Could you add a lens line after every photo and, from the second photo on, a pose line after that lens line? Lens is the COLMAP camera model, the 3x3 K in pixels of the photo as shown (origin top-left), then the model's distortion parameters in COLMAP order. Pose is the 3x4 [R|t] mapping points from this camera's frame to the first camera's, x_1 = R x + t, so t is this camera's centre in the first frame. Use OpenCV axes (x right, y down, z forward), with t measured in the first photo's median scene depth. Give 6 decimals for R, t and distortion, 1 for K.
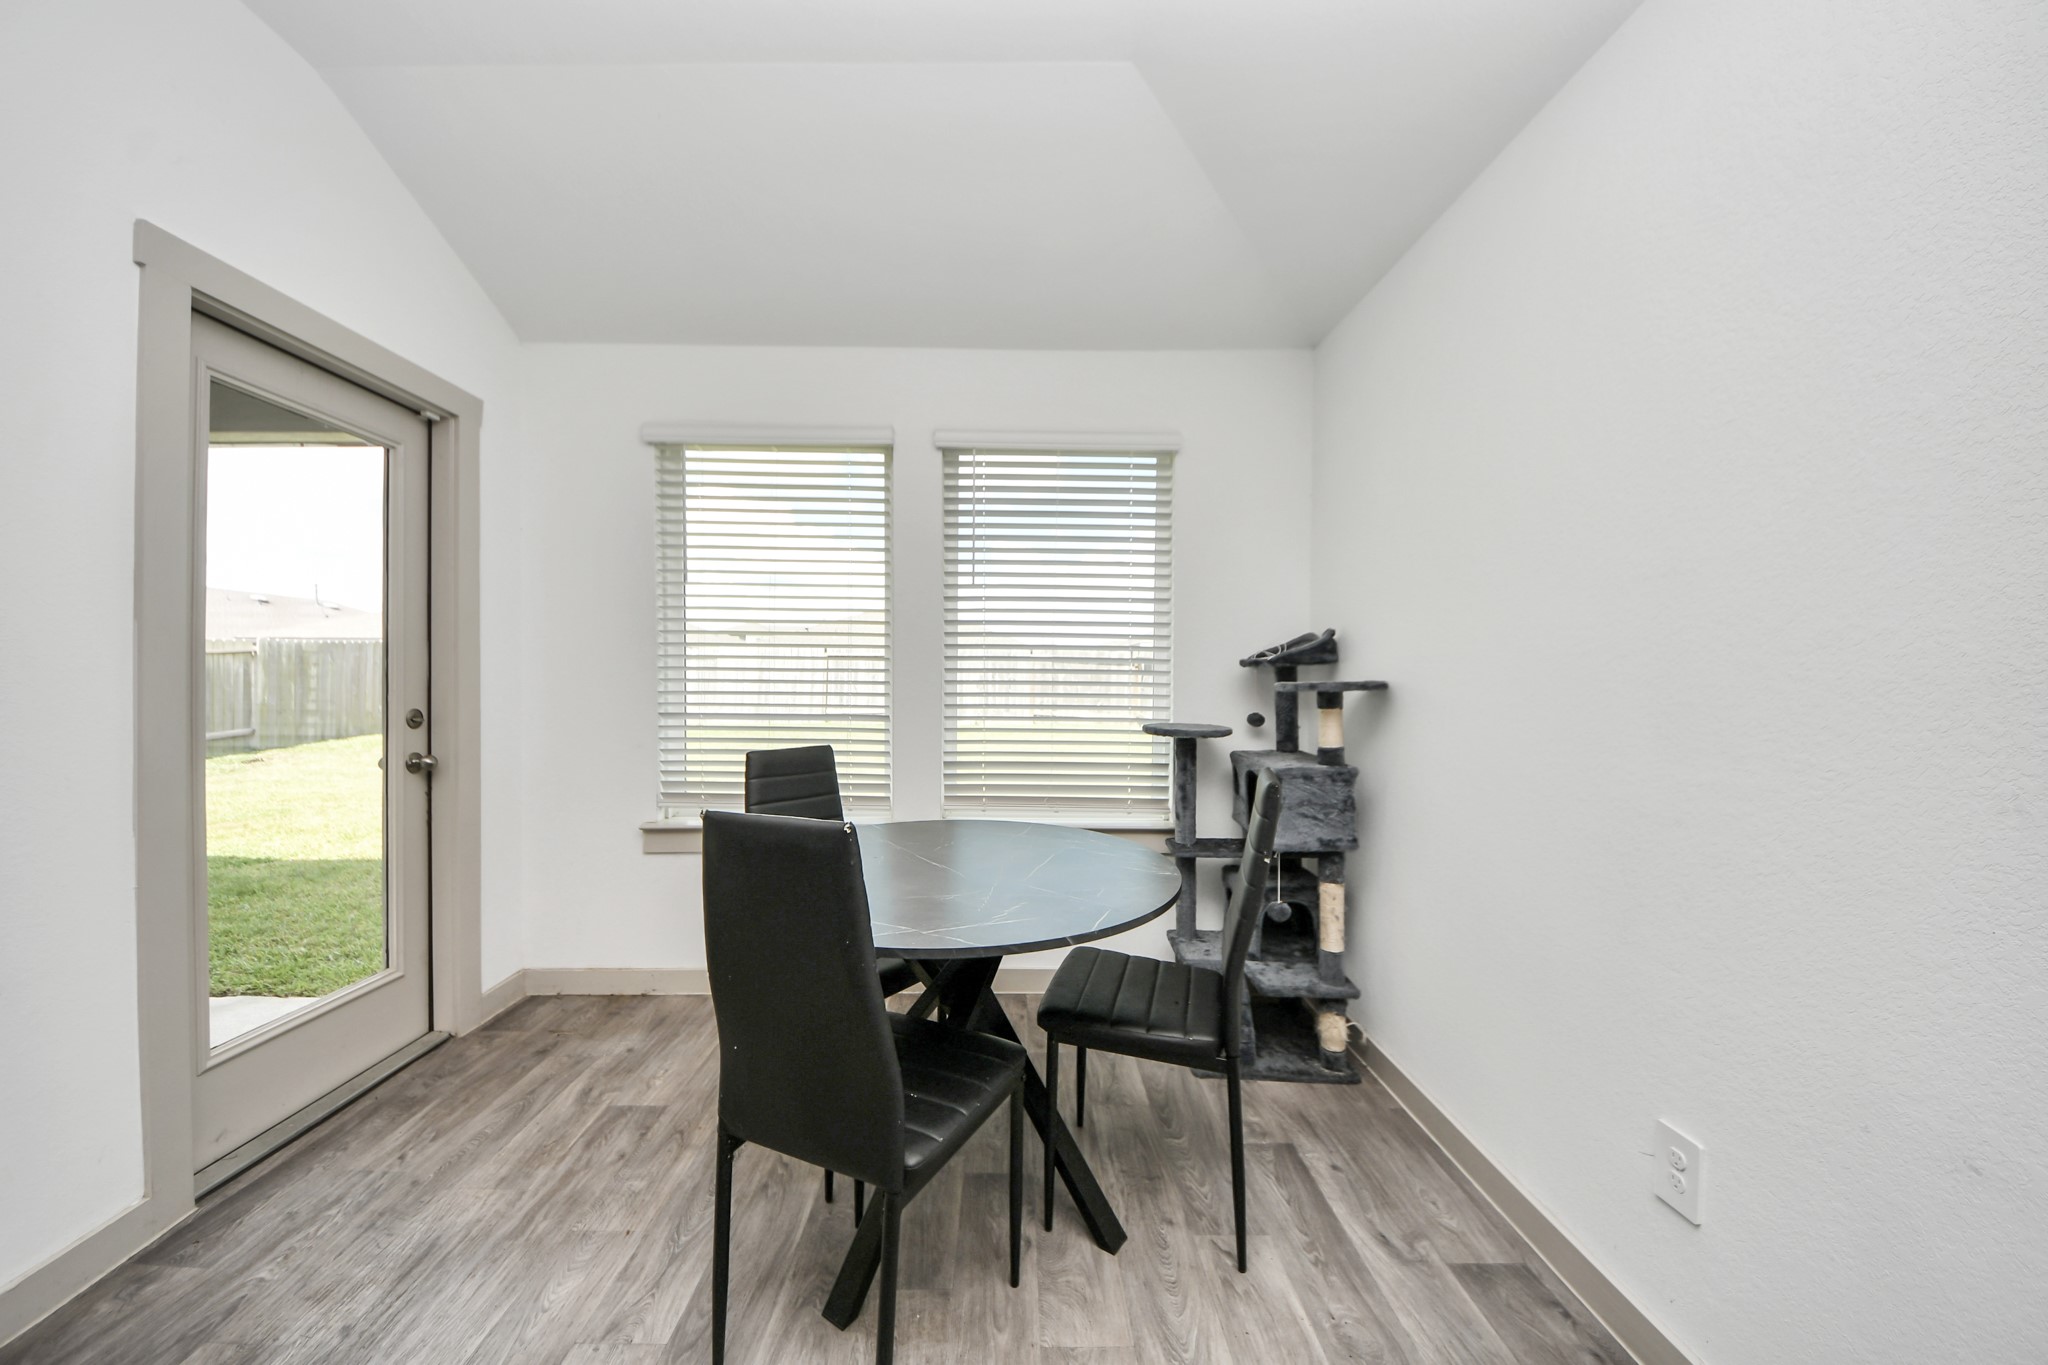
lens RADIAL K [[697.2, 0, 999.4], [0, 697.2, 692.6], [0, 0, 1]] dist [0.000643, -0.013201]
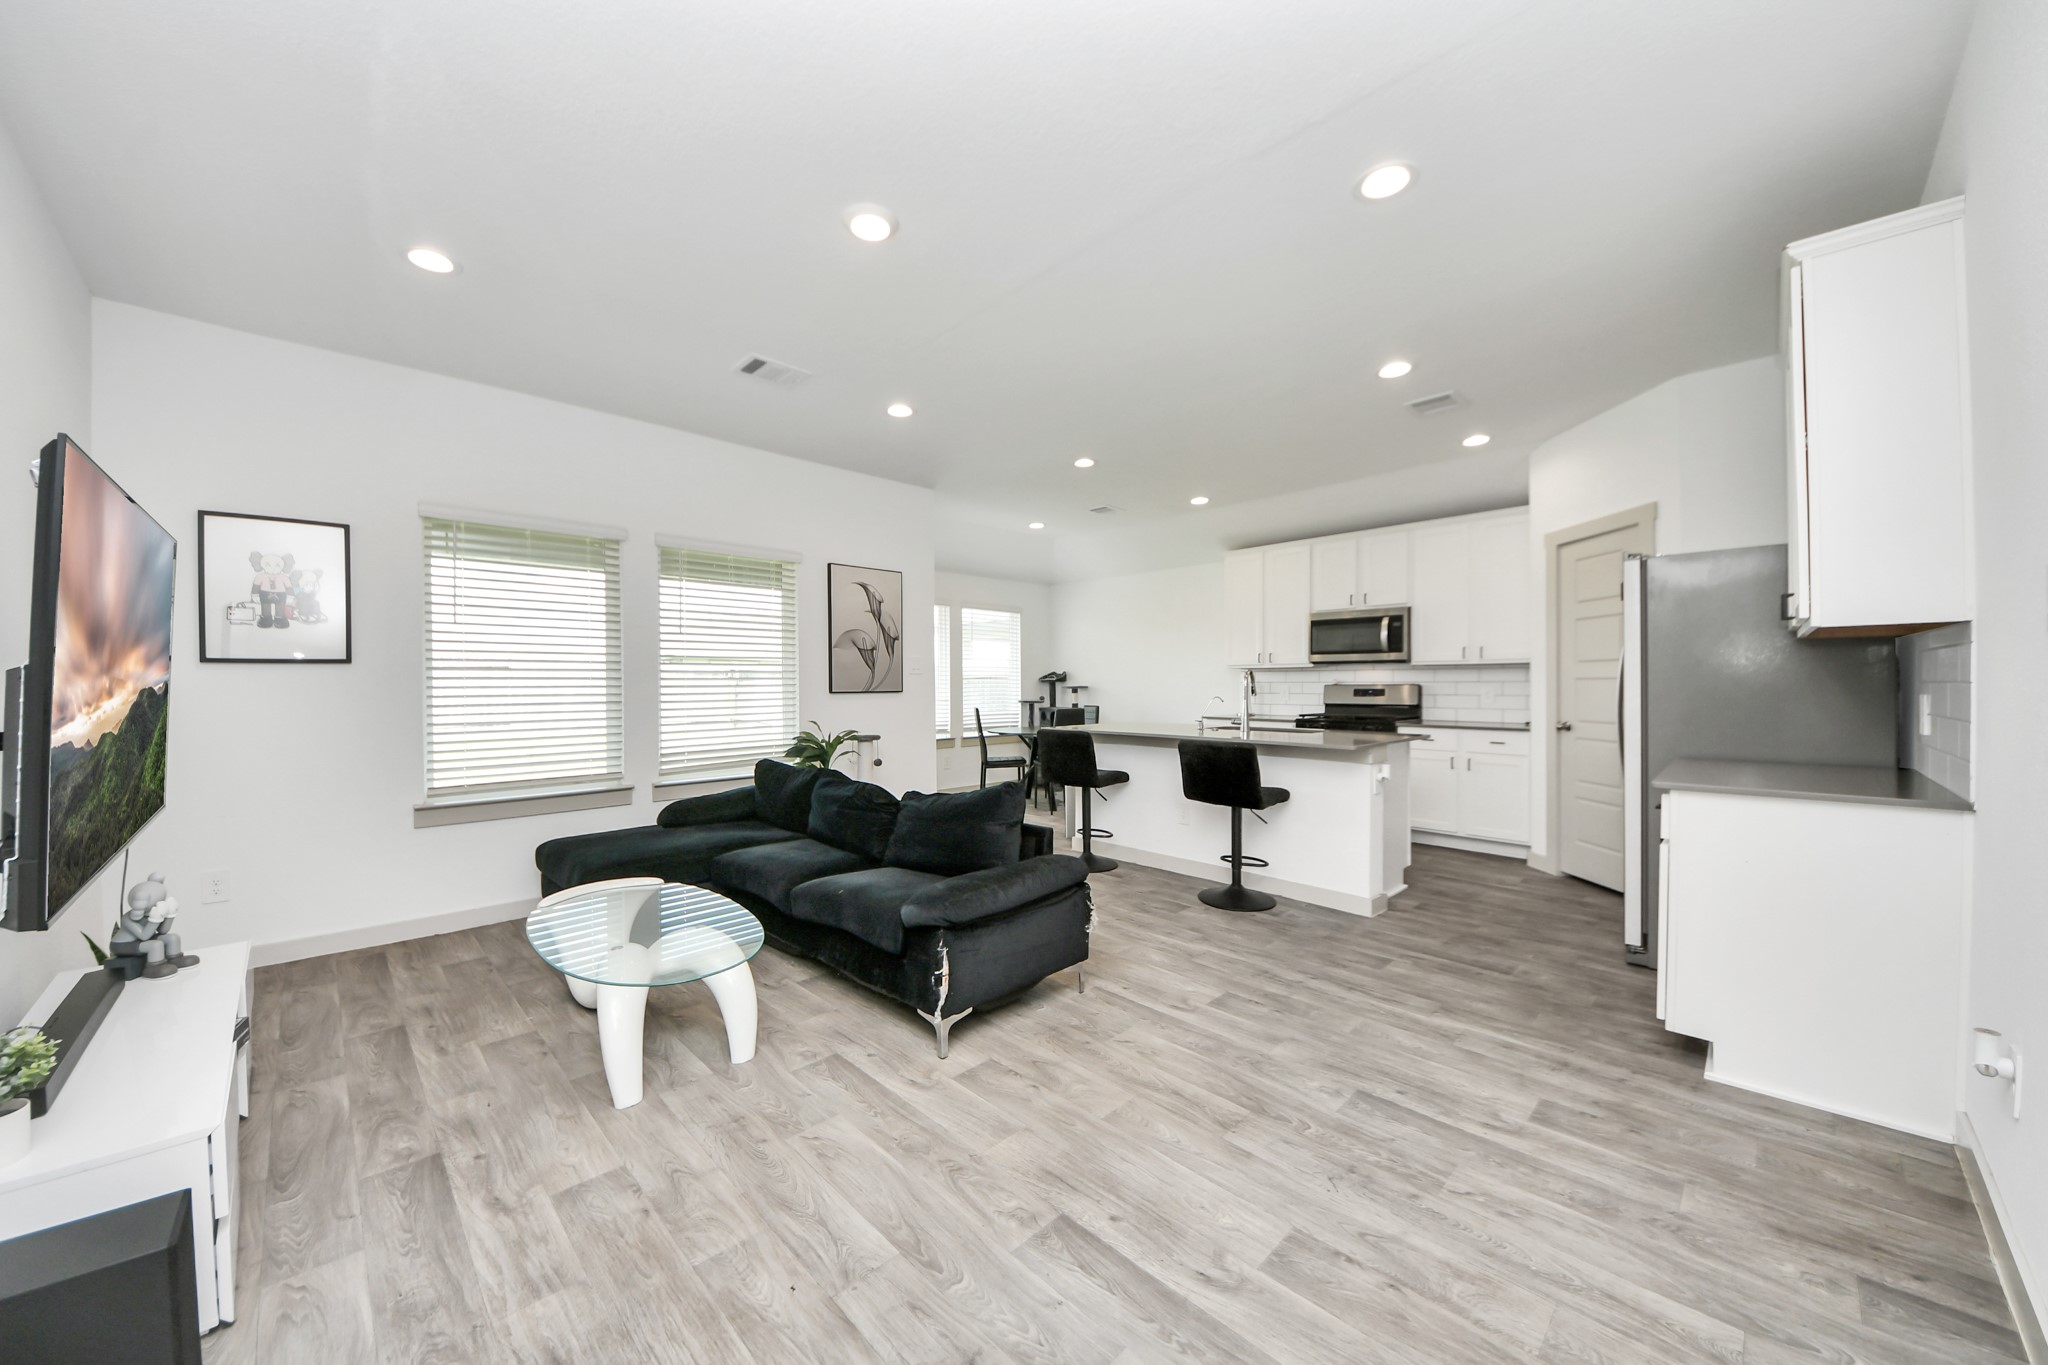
lens RADIAL K [[697.2, 0, 999.4], [0, 697.2, 692.6], [0, 0, 1]] dist [0.000643, -0.013201]
pose [[0.729835, -0.020147, 0.683326, -2.053649], [0.025278, 0.999677, 0.002475, 0.001307], [-0.683155, 0.015467, 0.730109, -1.302793]]
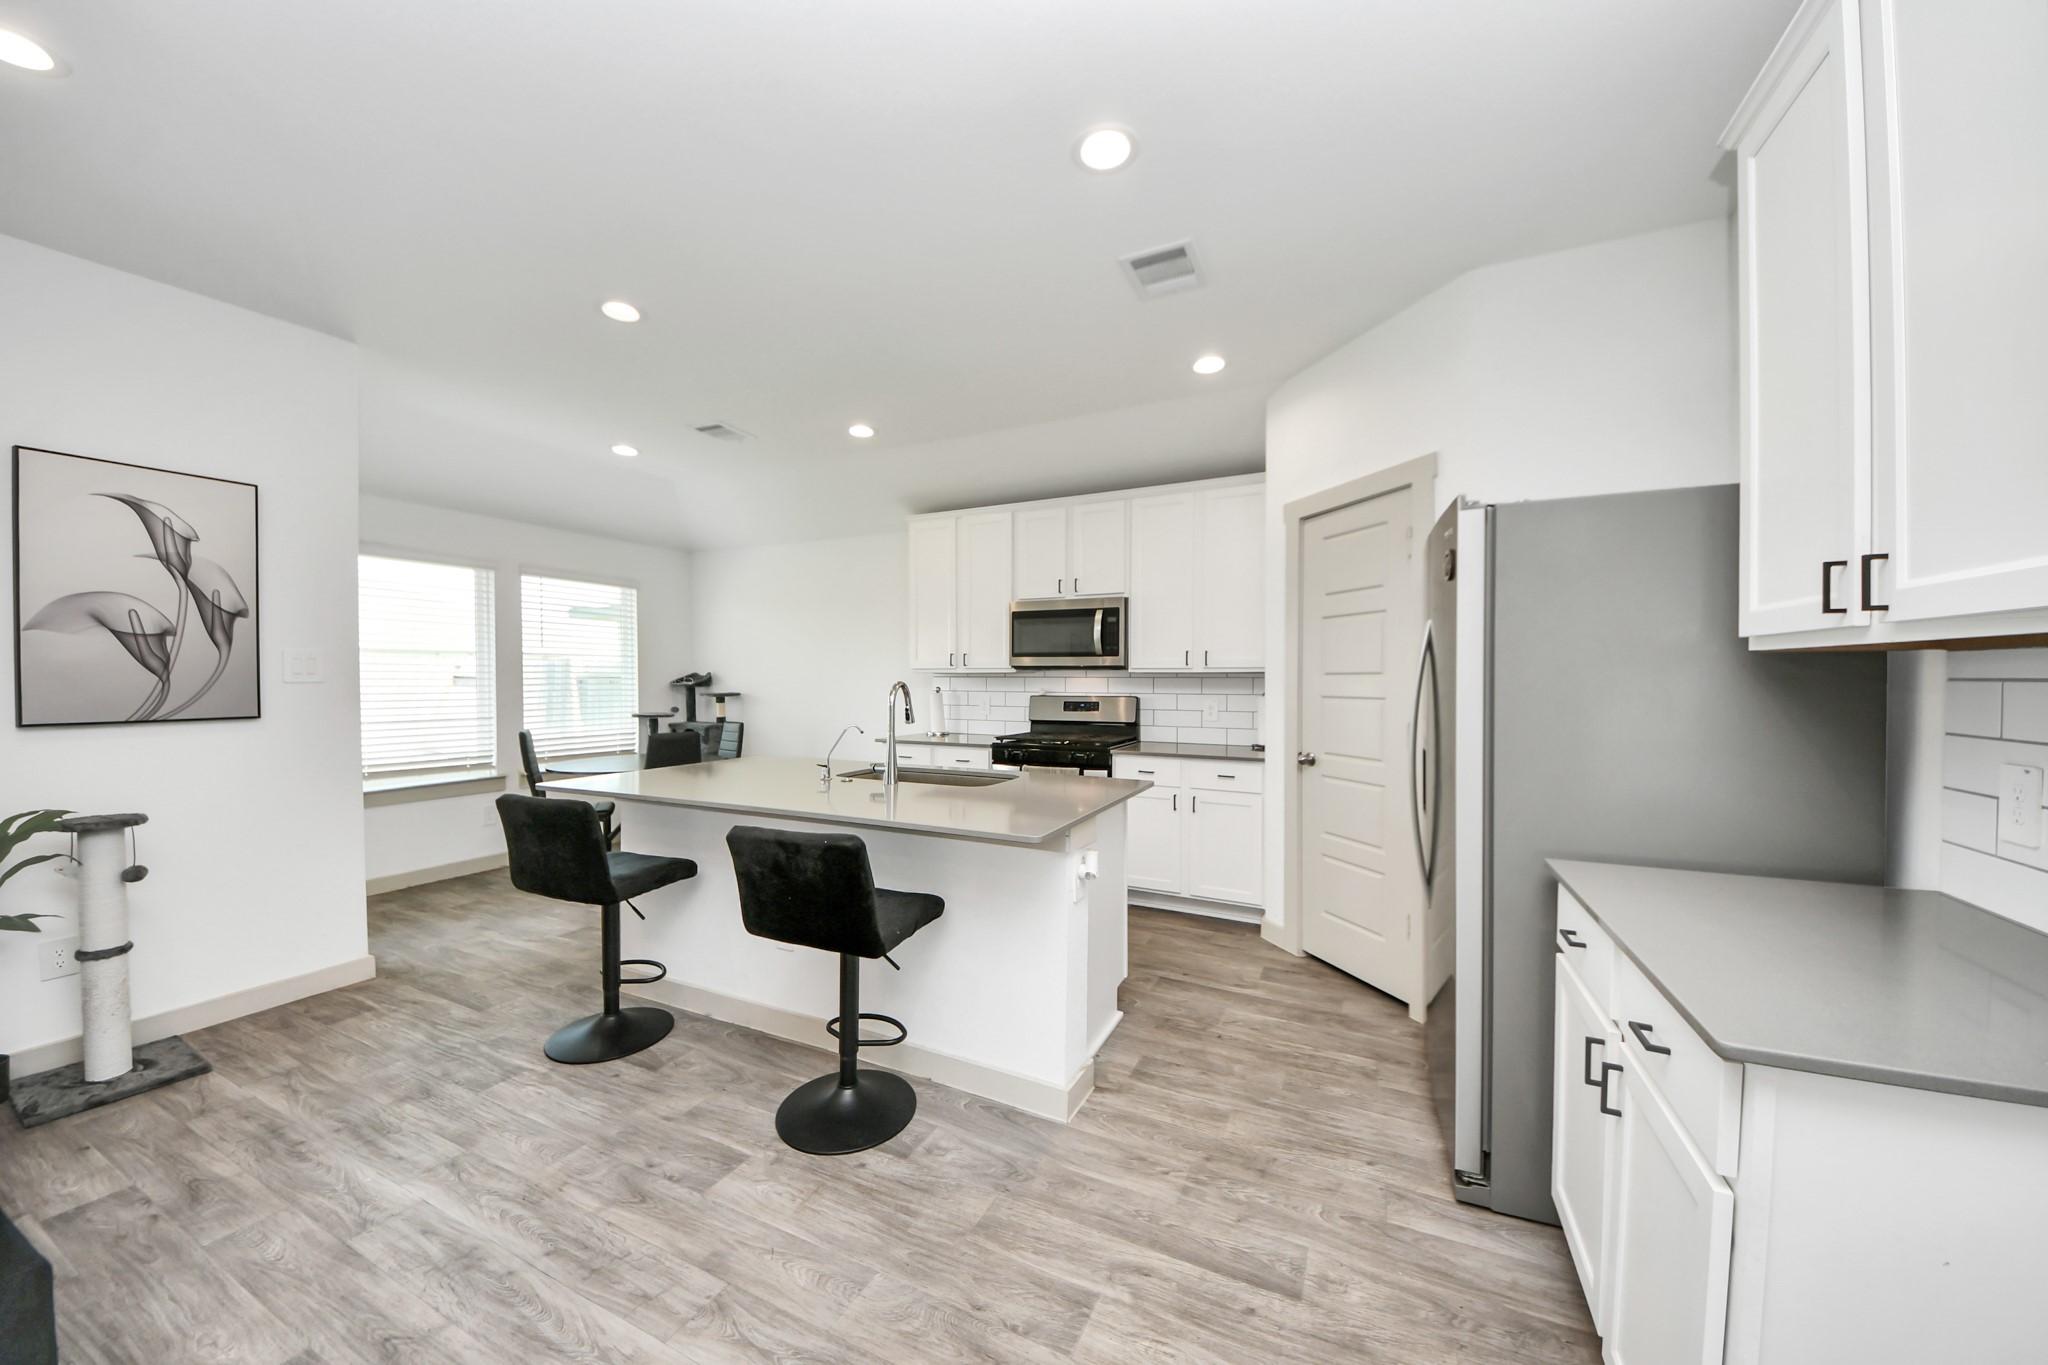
lens RADIAL K [[697.2, 0, 999.4], [0, 697.2, 692.6], [0, 0, 1]] dist [0.000643, -0.013201]
pose [[0.447751, -0.026874, 0.893754, -1.266233], [0.020752, 0.999591, 0.019660, -0.039895], [-0.893917, 0.009745, 0.448126, -1.068704]]
